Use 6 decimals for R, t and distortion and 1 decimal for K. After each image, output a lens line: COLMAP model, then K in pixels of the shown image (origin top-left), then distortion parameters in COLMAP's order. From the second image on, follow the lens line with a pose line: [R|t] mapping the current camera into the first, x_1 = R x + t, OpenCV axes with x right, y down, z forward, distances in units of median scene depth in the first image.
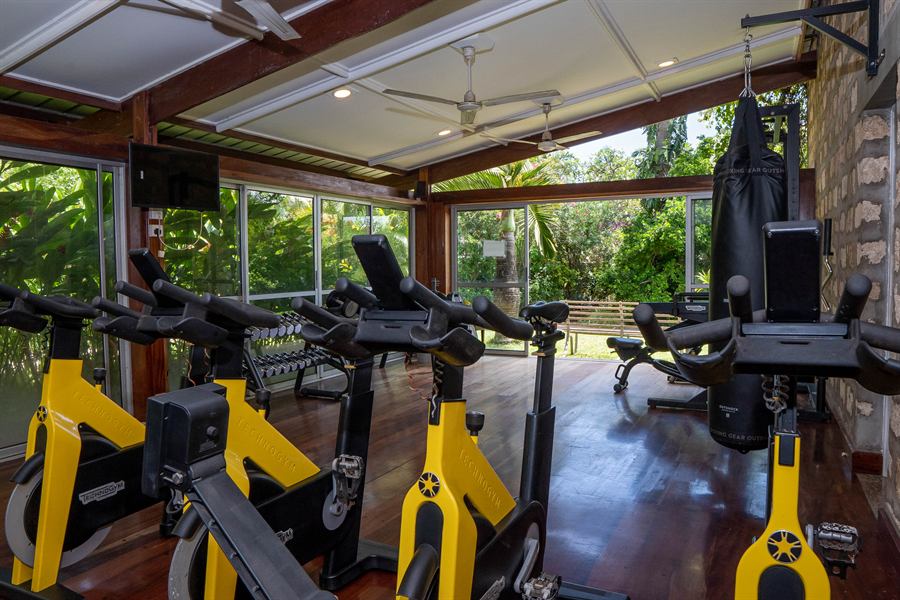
lens RADIAL K [[636.6, 0, 452.7], [0, 636.6, 313.9], [0, 0, 1]] dist [-0.126709, 0.128215]
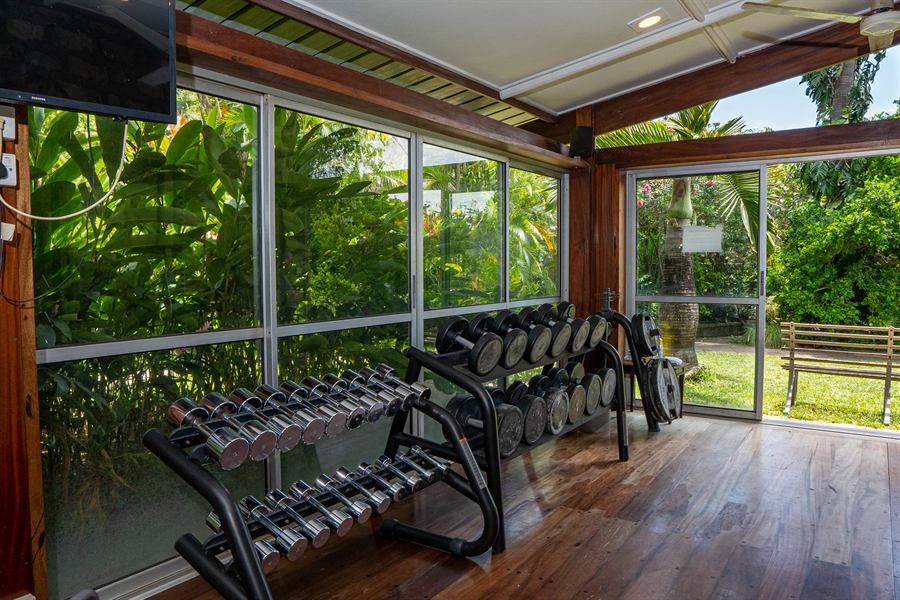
lens RADIAL K [[646.6, 0, 450.0], [0, 646.6, 300.0], [0, 0, 1]] dist [-0.115575, 0.129343]
pose [[0.989963, 0.011258, -0.140874, -0.087016], [-0.014742, 0.999610, -0.023707, -0.027520], [0.140552, 0.025546, 0.989744, 0.373792]]
